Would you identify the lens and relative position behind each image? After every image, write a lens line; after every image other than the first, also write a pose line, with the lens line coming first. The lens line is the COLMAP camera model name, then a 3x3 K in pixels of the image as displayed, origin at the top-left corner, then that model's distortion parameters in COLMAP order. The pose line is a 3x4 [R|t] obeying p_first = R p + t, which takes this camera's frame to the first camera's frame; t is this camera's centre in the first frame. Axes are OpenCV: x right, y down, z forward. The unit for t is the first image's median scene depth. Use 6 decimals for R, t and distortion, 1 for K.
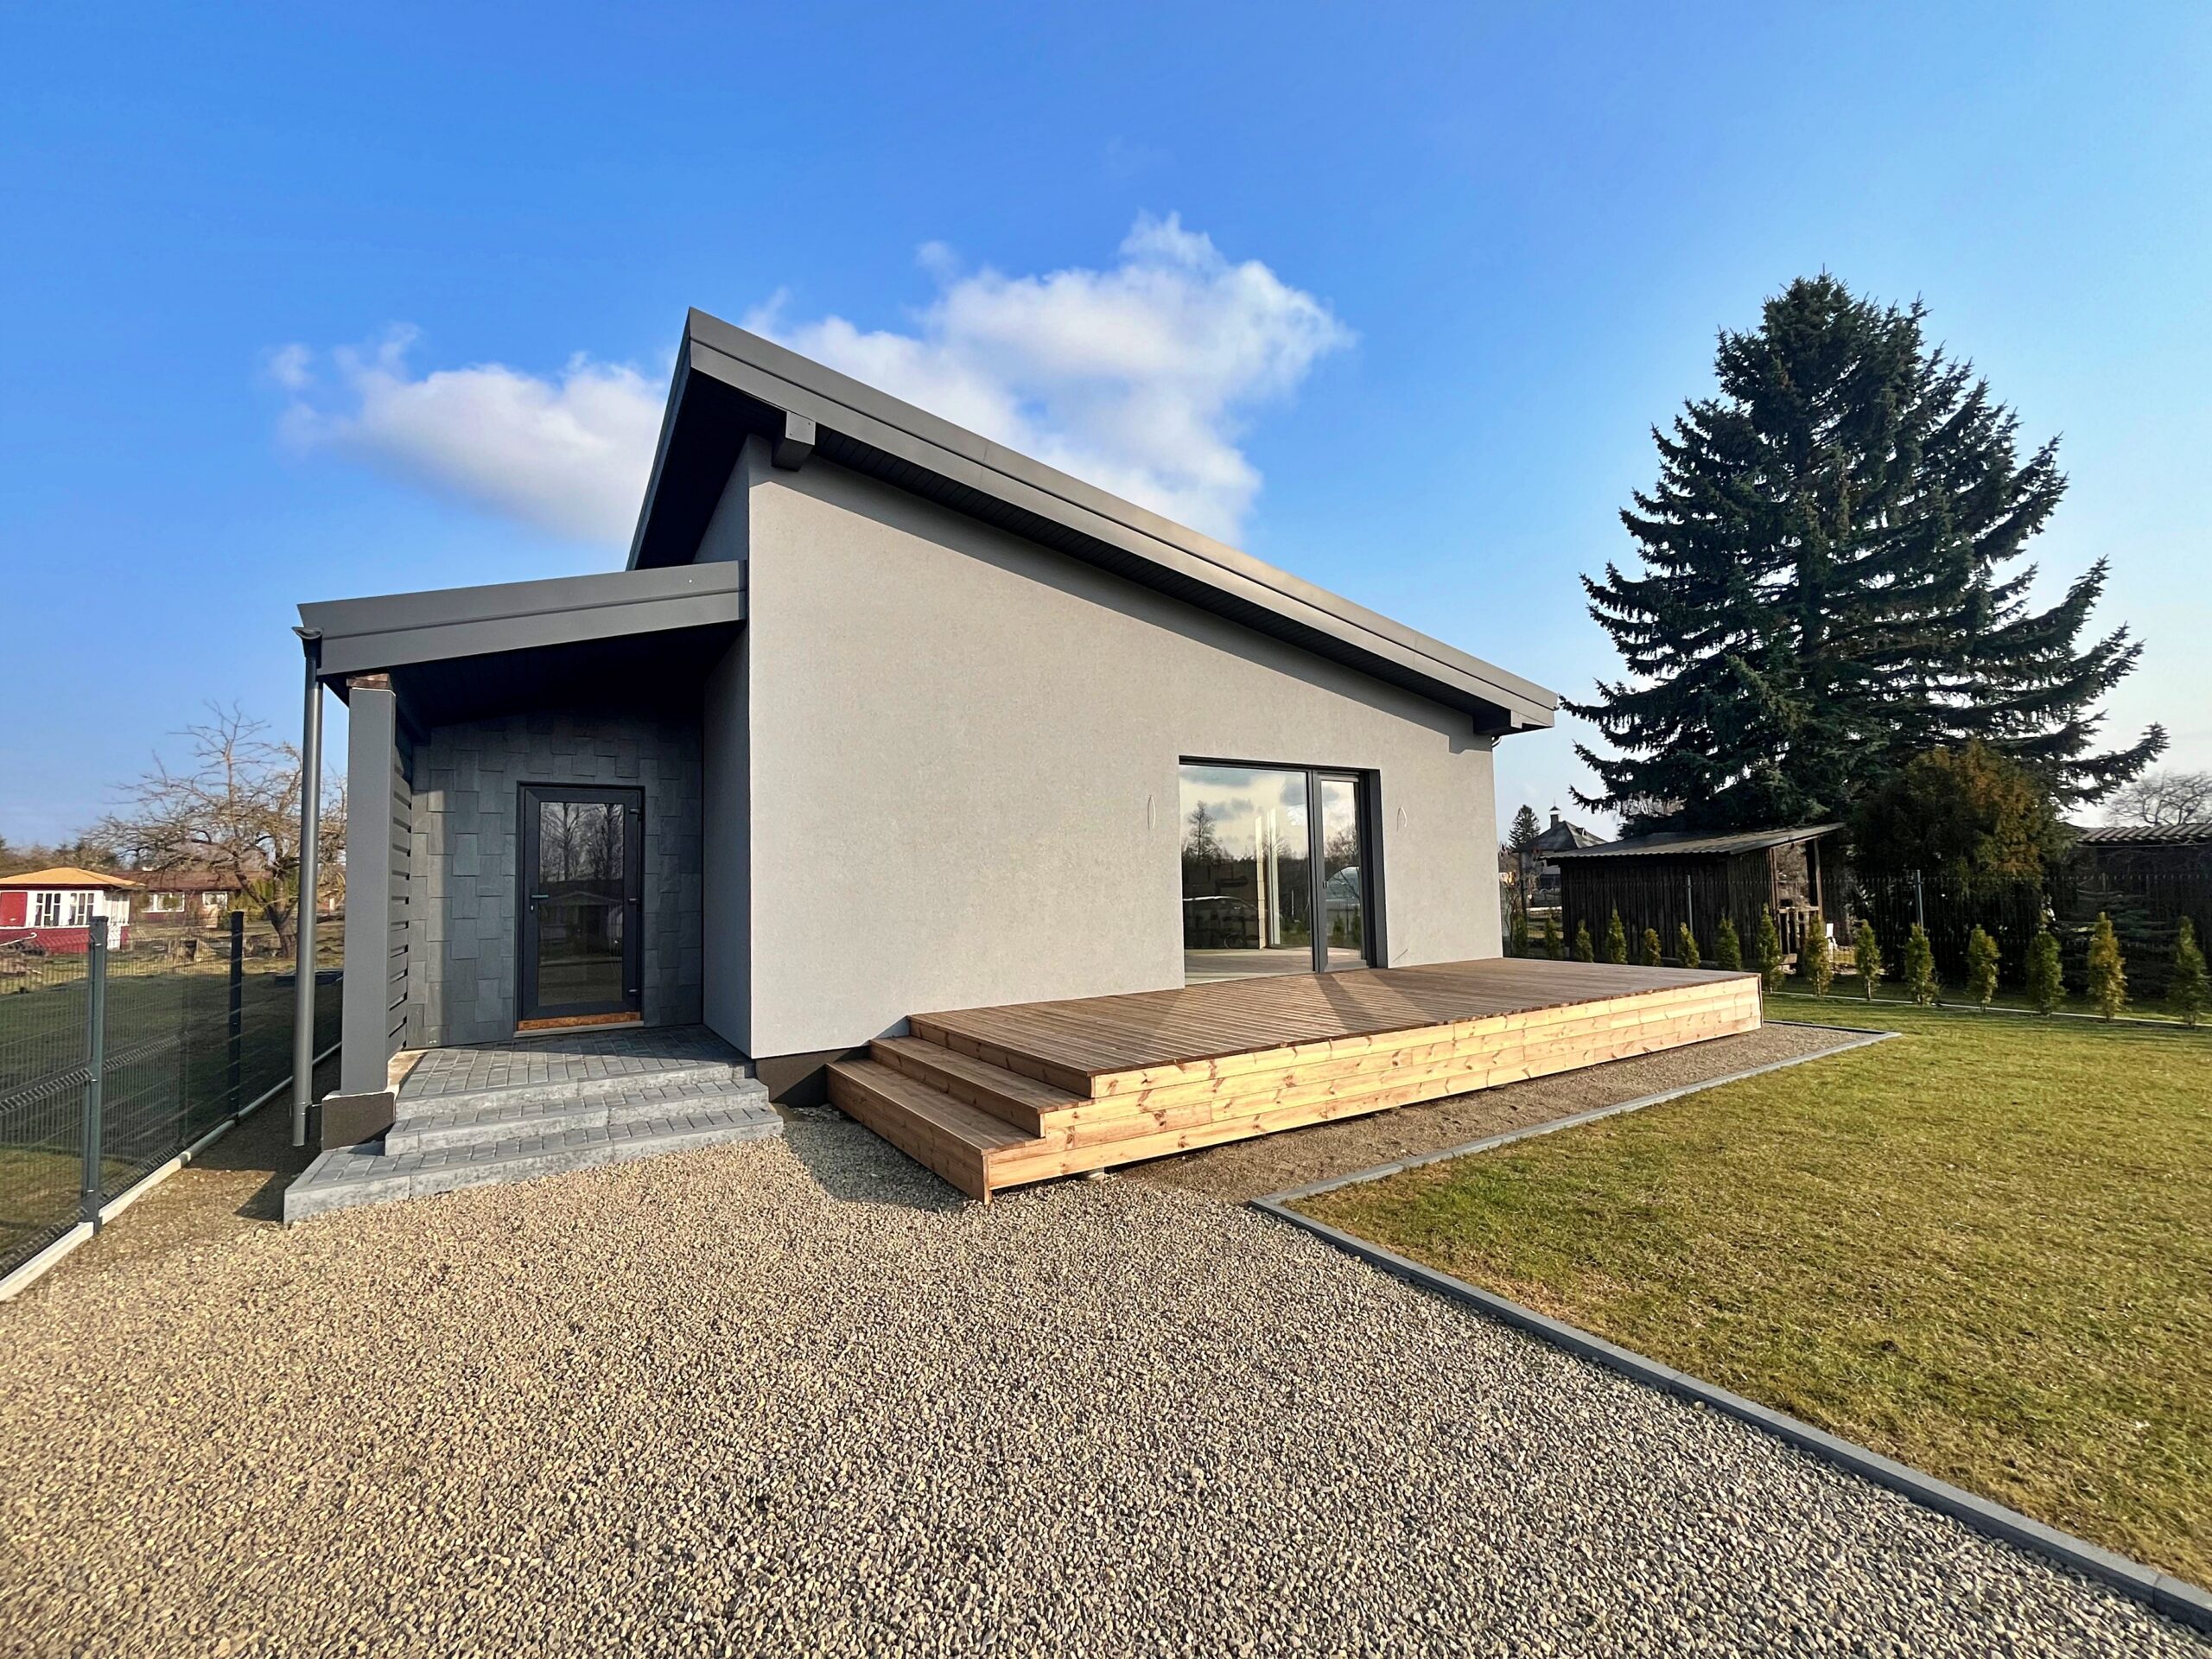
lens RADIAL K [[882.1, 0, 1071.3], [0, 882.1, 835.4], [0, 0, 1]] dist [-0.003197, 0.001151]
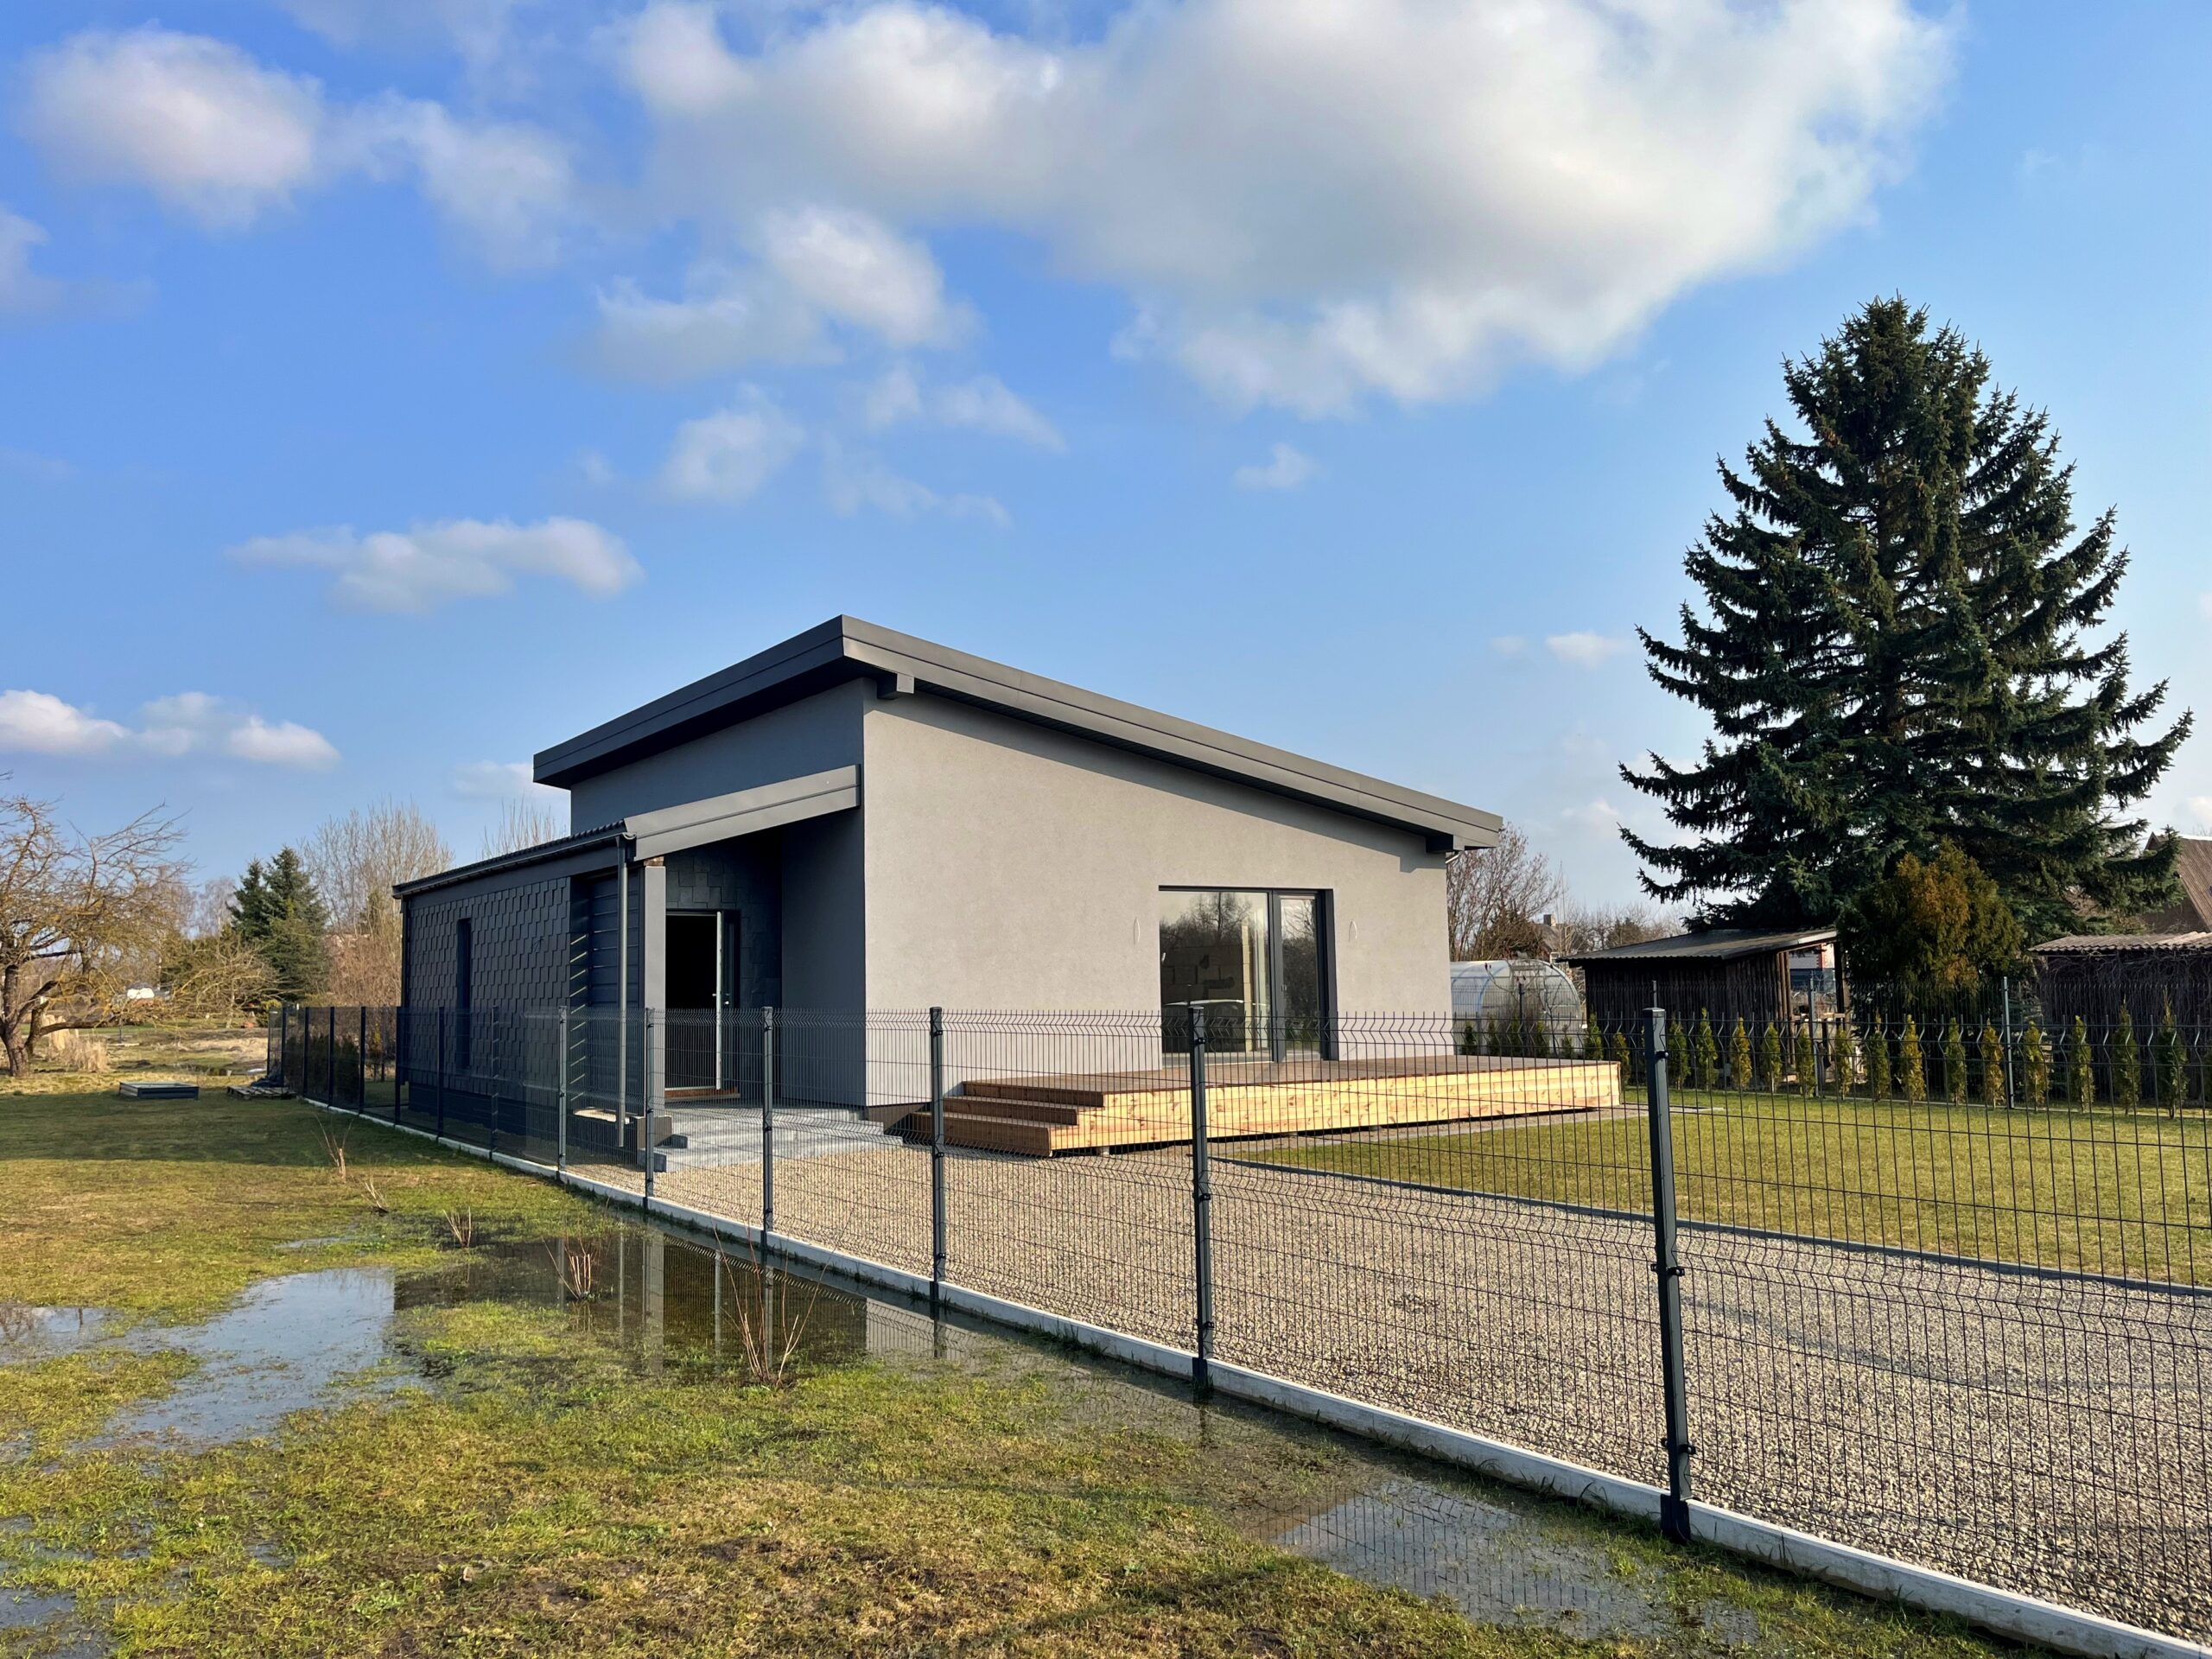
lens RADIAL K [[1647.2, 0, 1034.0], [0, 1647.2, 836.5], [0, 0, 1]] dist [0.066917, -0.084326]
pose [[0.999652, 0.005680, 0.025777, -0.123783], [-0.004881, 0.999509, -0.030944, -0.091021], [-0.025940, 0.030808, 0.999189, -1.421510]]
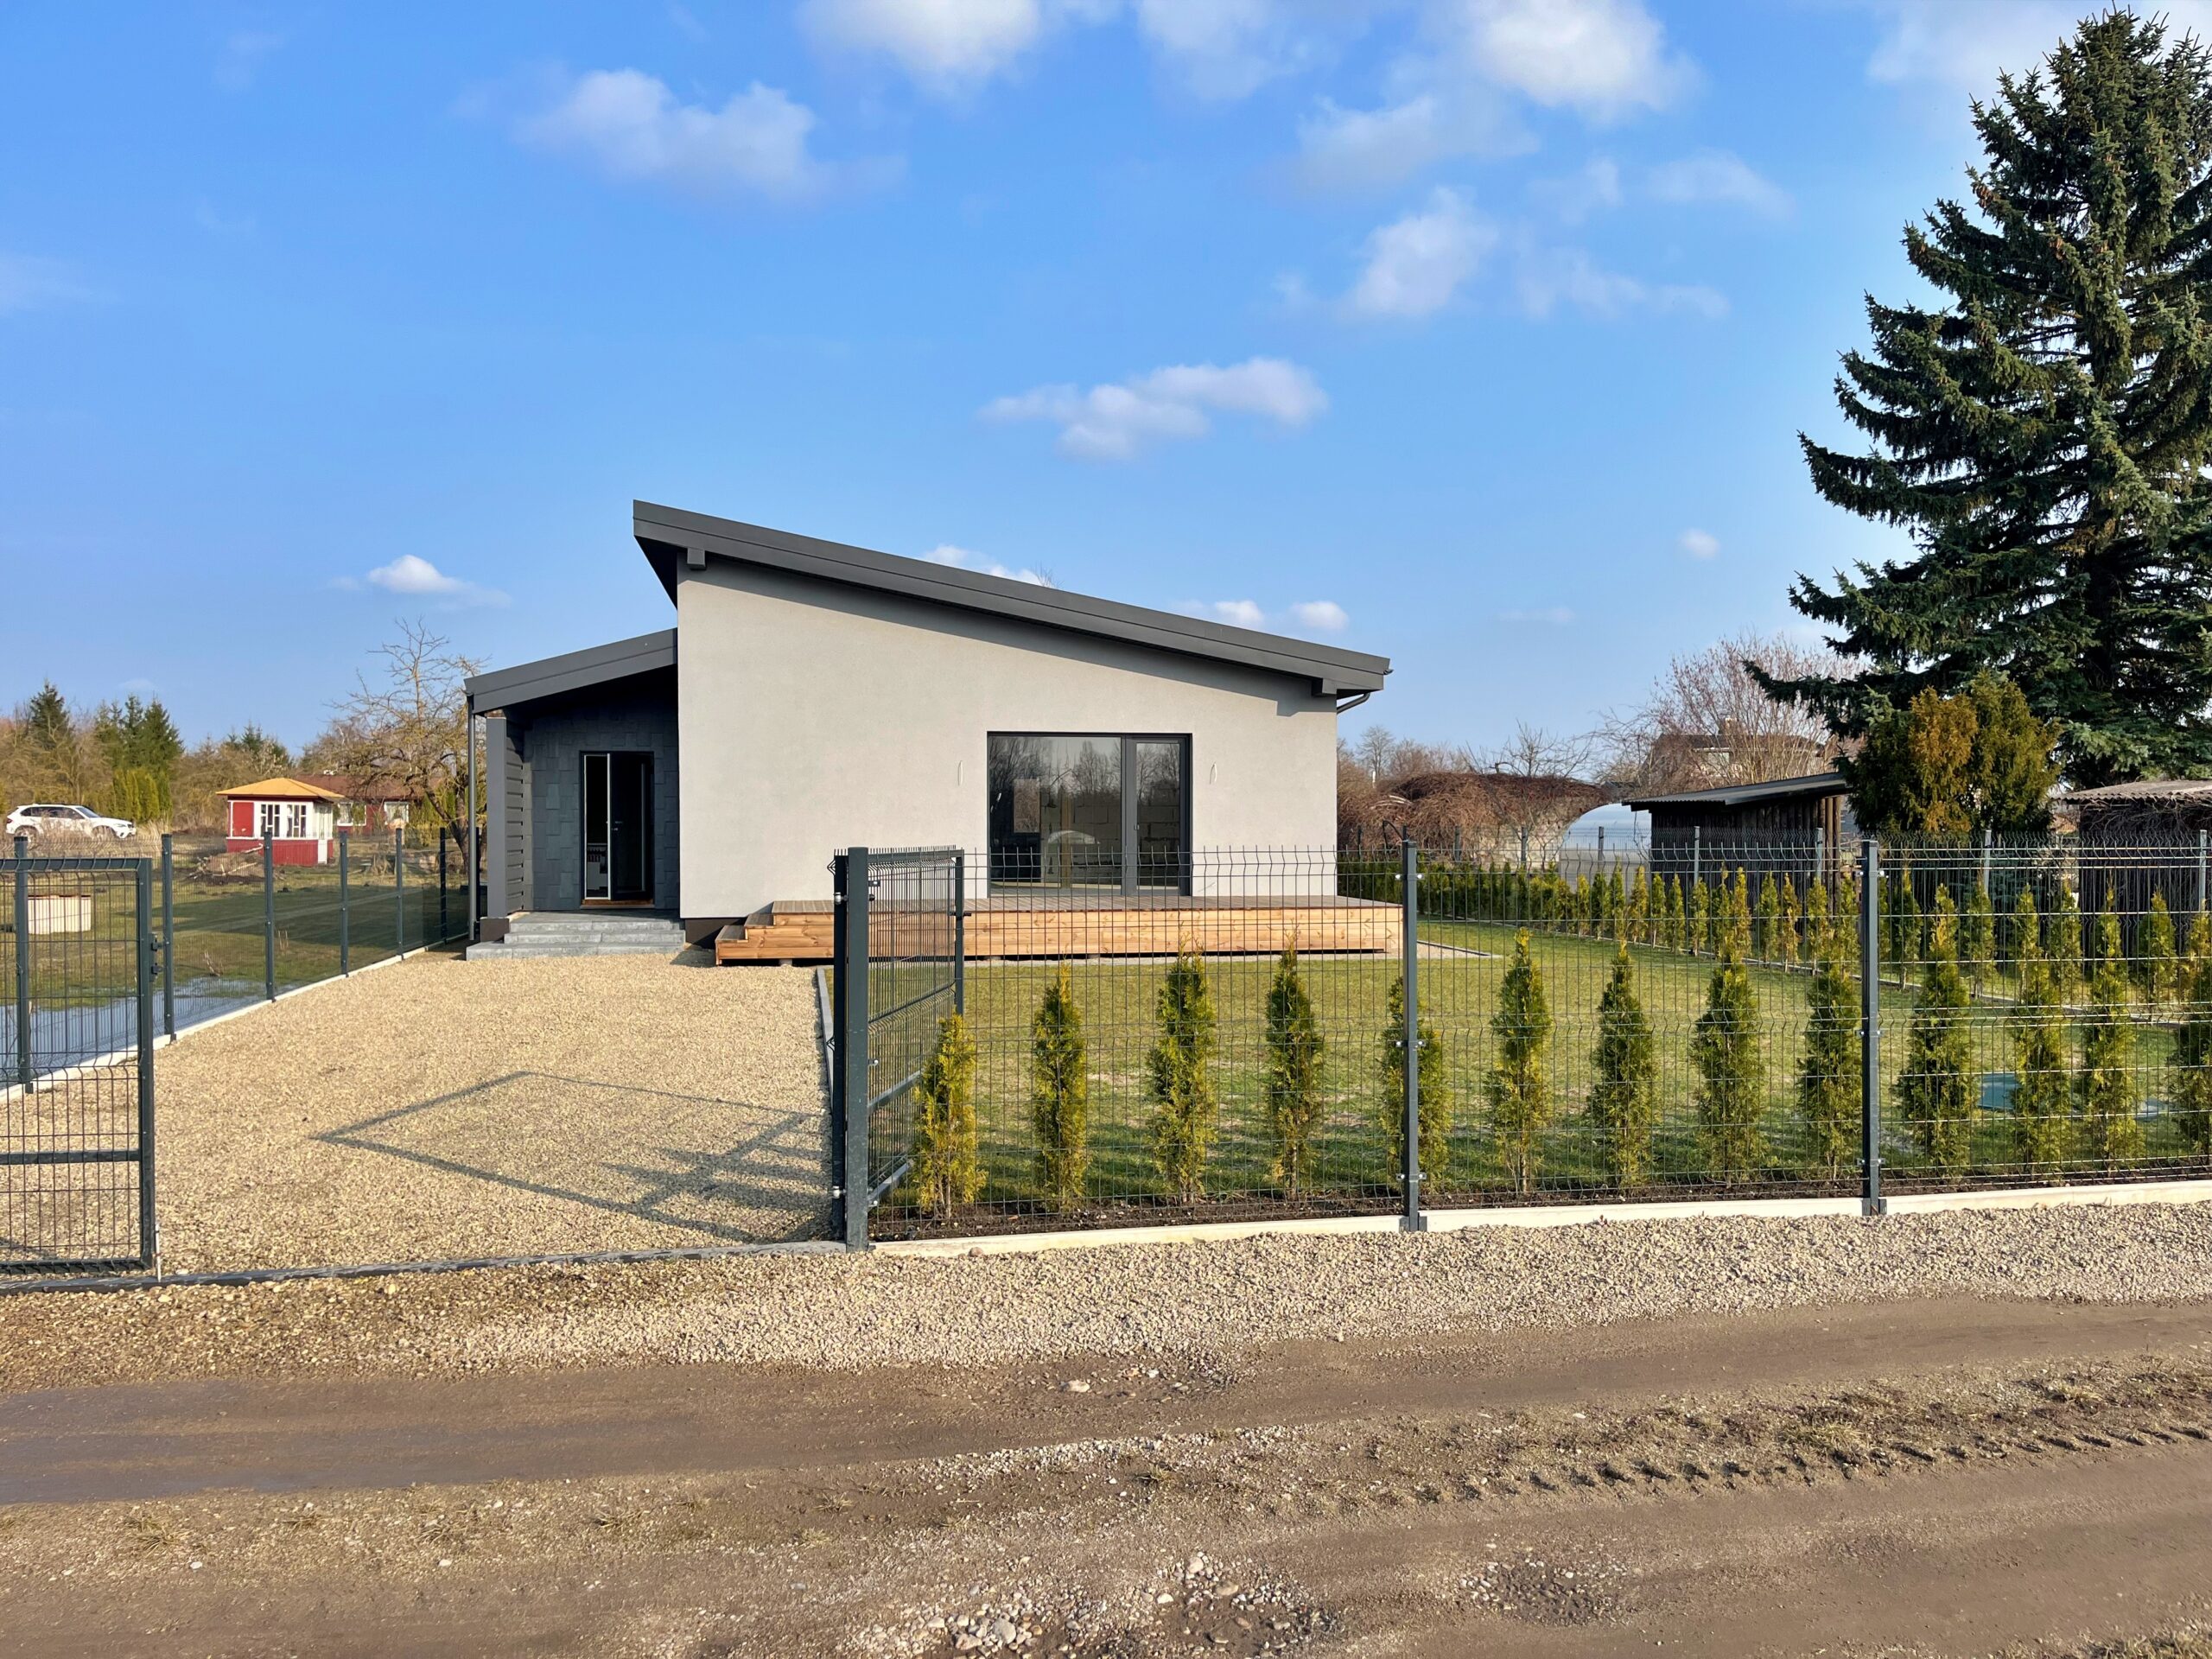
lens RADIAL K [[1647.2, 0, 1119.4], [0, 1647.2, 844.8], [0, 0, 1]] dist [0.066917, -0.084326]
pose [[0.937596, 0.027141, -0.346665, 1.270918], [0.000420, 0.996860, 0.079183, -0.122153], [0.347725, -0.074388, 0.934641, -1.409284]]
